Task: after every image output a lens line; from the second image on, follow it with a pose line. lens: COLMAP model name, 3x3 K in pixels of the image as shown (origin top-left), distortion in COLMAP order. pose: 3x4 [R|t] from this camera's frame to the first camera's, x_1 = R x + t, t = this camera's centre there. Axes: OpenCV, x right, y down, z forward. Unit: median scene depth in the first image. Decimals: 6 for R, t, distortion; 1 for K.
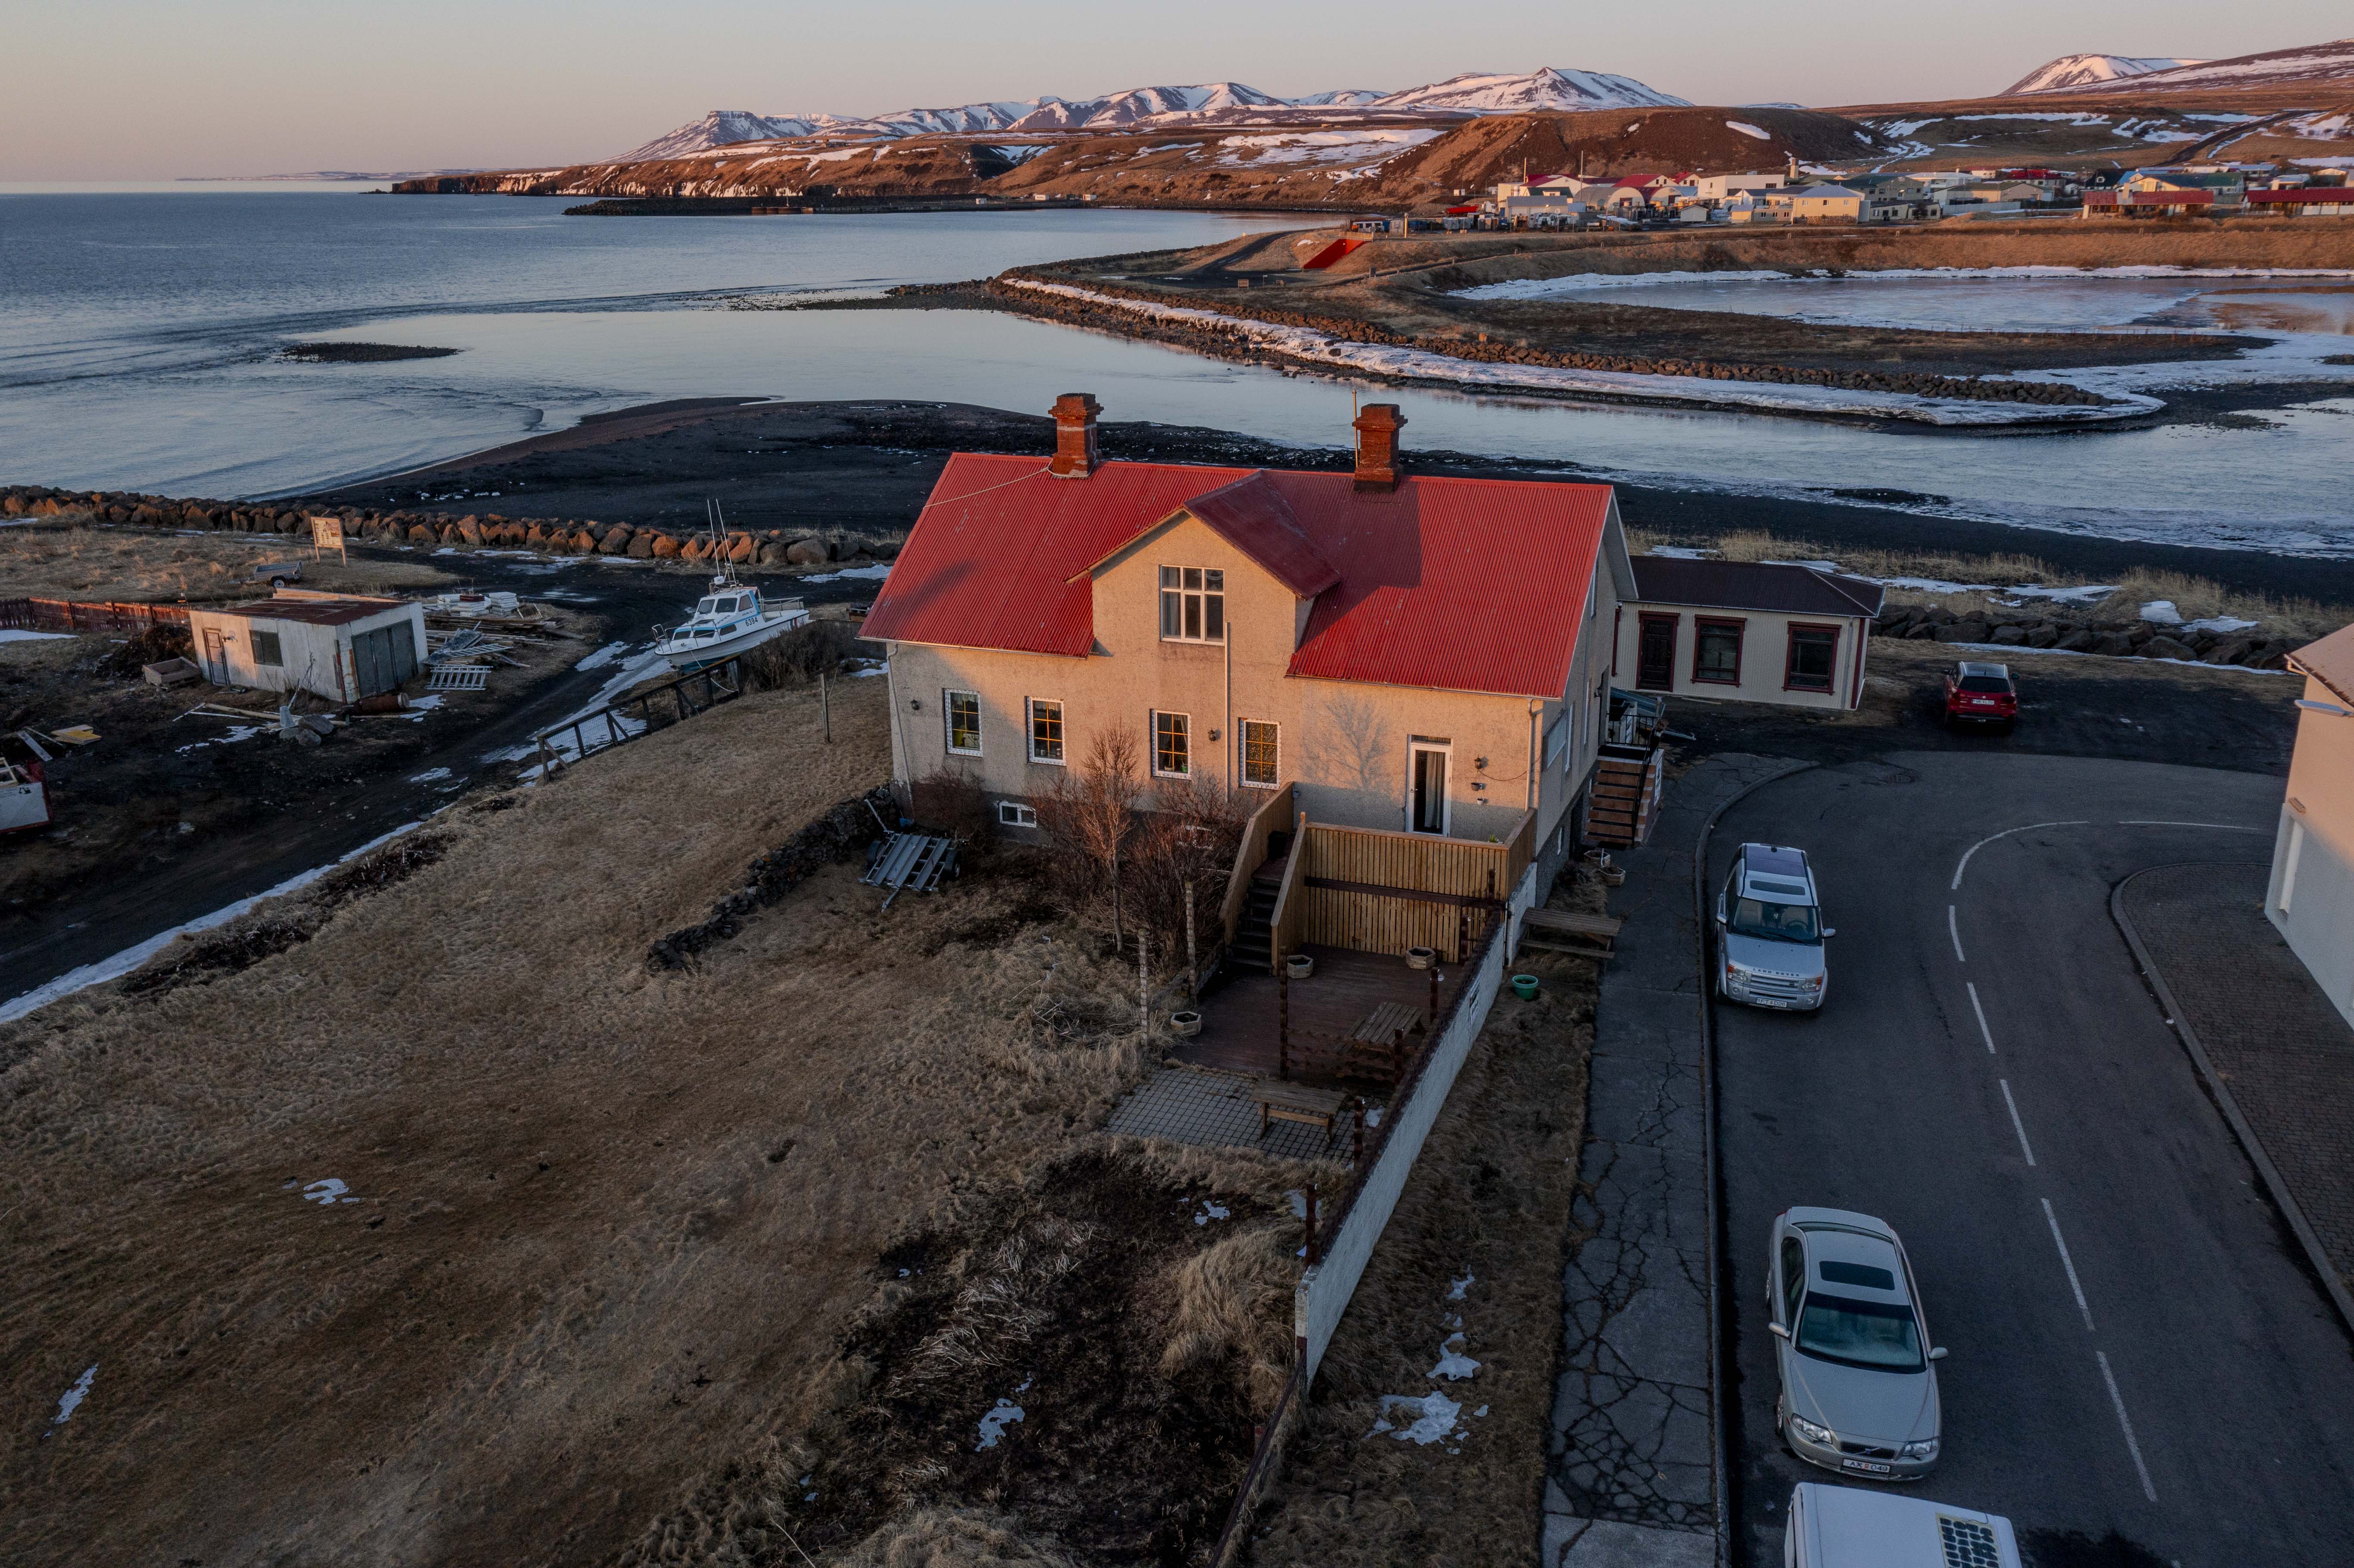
lens RADIAL K [[1863.1, 0, 1177.0], [0, 1863.1, 784.0], [0, 0, 1]] dist [0.004676, 0.012405]
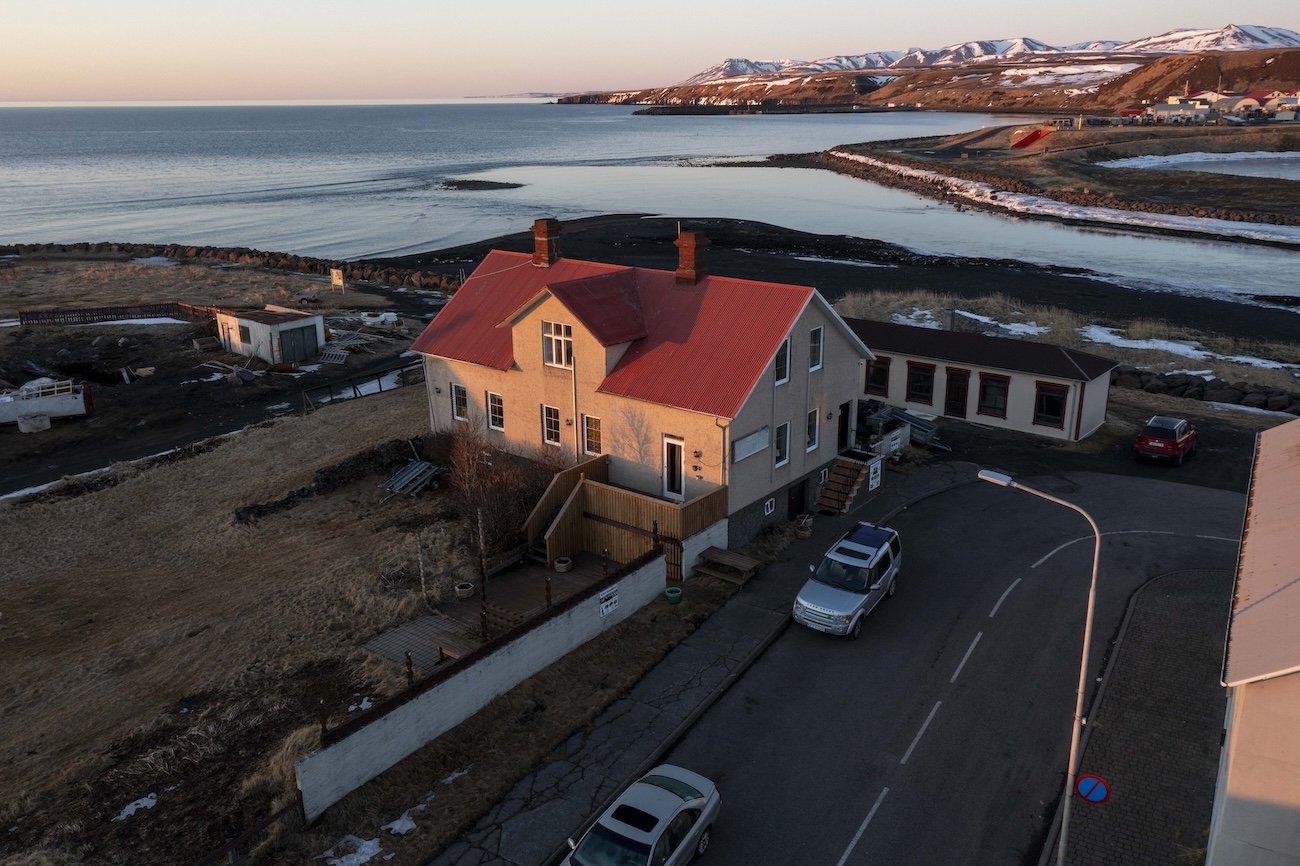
lens RADIAL K [[1029.1, 0, 650.0], [0, 1029.1, 433.0], [0, 0, 1]] dist [0.007611, 0.002456]
pose [[0.954584, 0.090729, -0.283791, 0.239025], [-0.089845, 0.995825, 0.016158, -0.025573], [0.284072, 0.010073, 0.958750, 0.081294]]
